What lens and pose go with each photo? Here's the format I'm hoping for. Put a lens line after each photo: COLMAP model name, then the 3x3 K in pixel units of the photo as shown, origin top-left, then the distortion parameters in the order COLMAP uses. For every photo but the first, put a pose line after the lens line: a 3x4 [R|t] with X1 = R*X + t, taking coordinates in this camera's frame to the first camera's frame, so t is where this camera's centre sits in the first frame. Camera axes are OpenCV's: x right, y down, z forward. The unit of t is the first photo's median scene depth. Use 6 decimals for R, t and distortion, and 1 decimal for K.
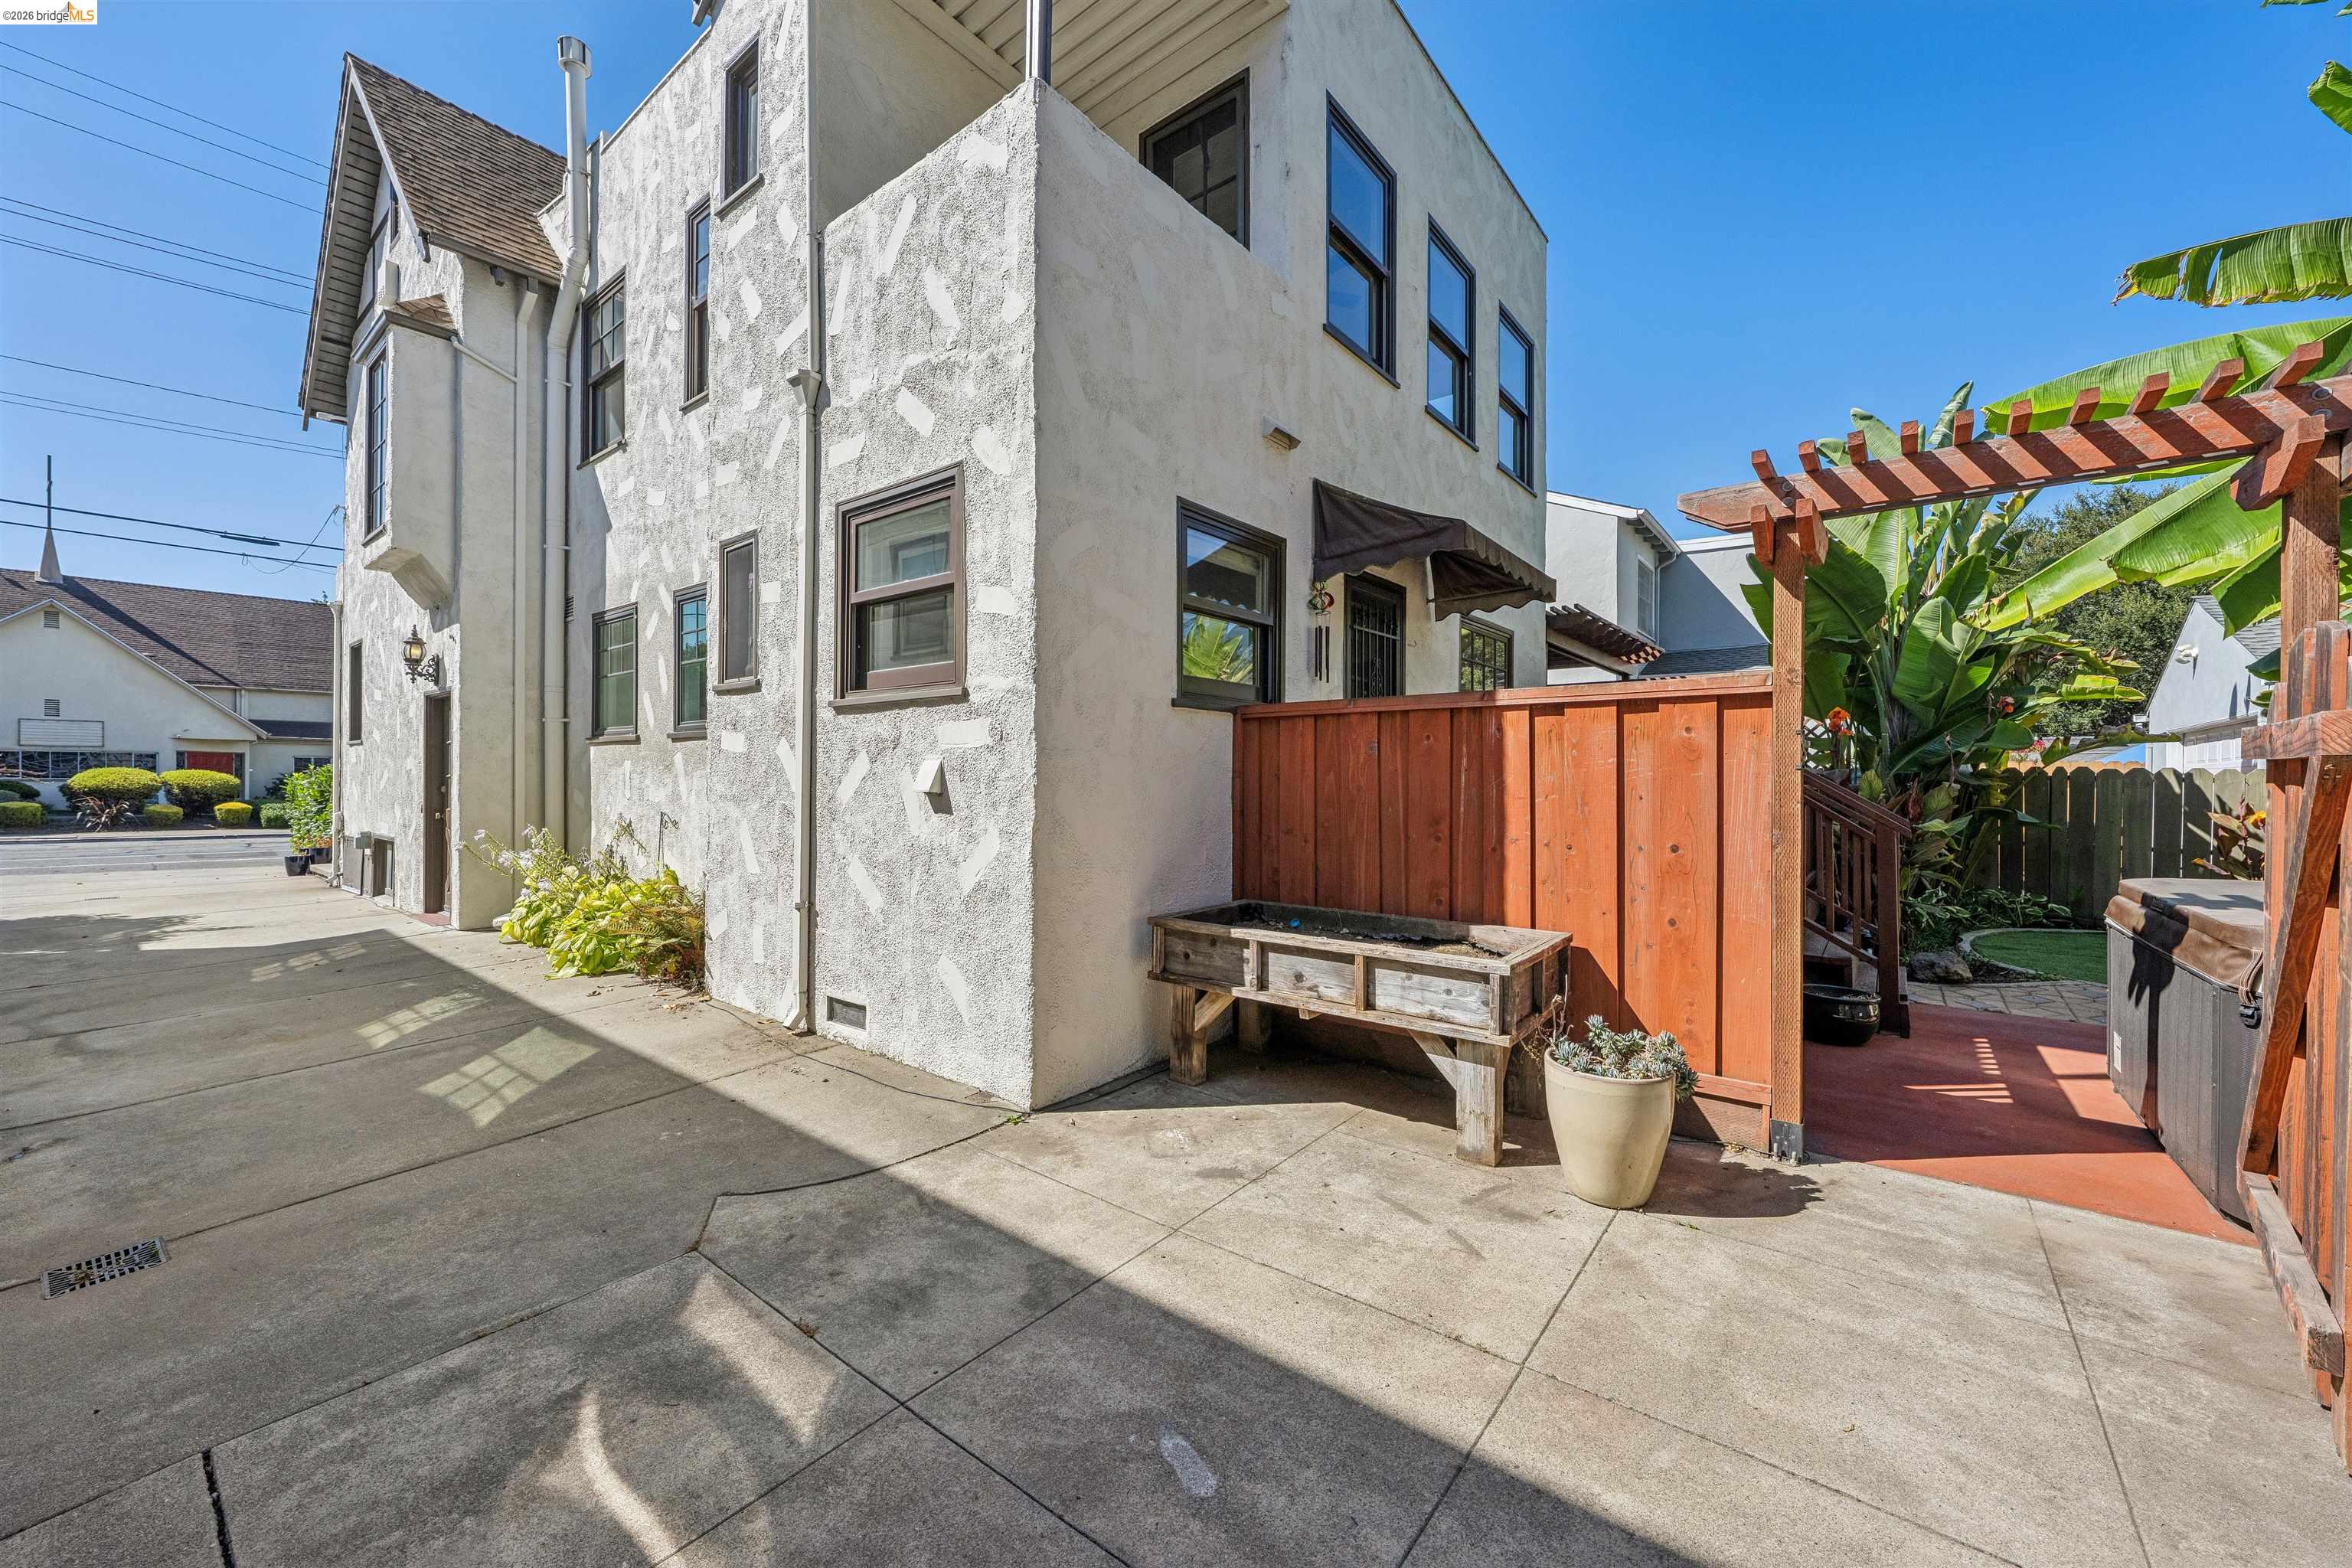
lens RADIAL K [[919.1, 0, 1175.4], [0, 919.1, 788.4], [0, 0, 1]] dist [-0.001385, -0.000113]
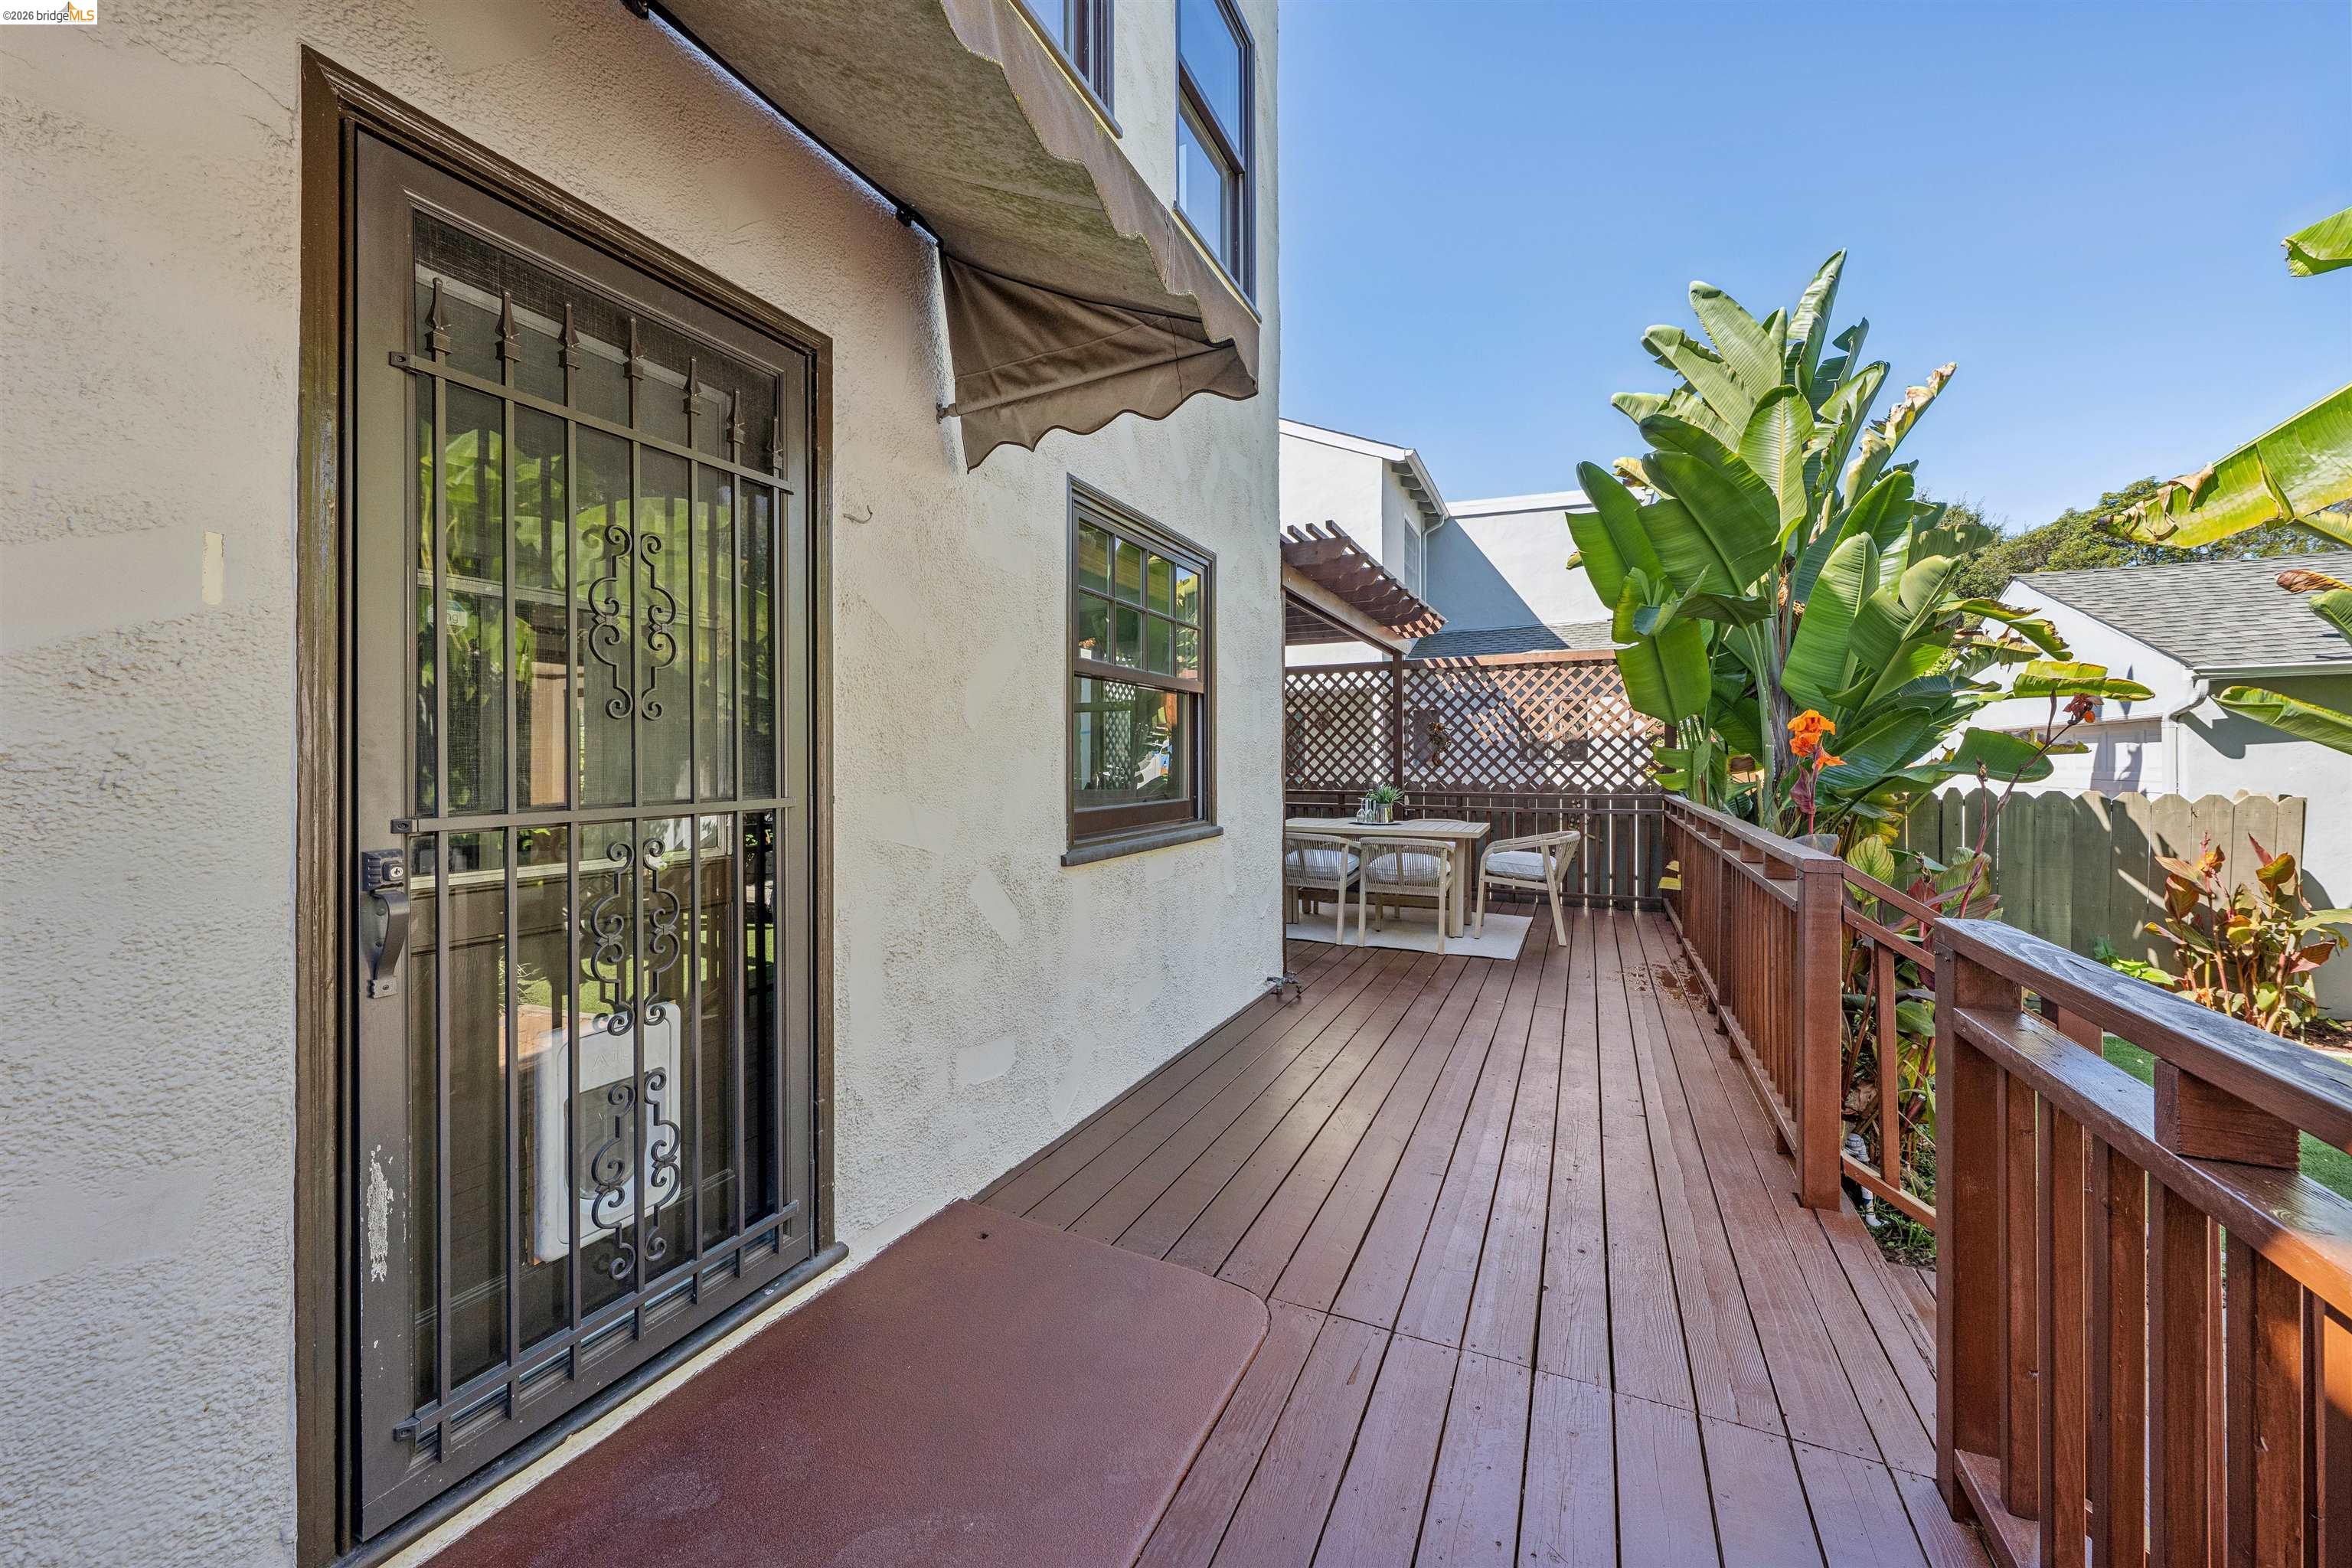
lens RADIAL K [[872.0, 0, 1174.7], [0, 872.0, 765.2], [0, 0, 1]] dist [-0.000619, 0.000185]
pose [[0.974802, -0.006105, 0.222988, 0.211767], [0.006388, 0.999979, -0.000551, -0.046243], [-0.222980, 0.001961, 0.974821, 0.472585]]
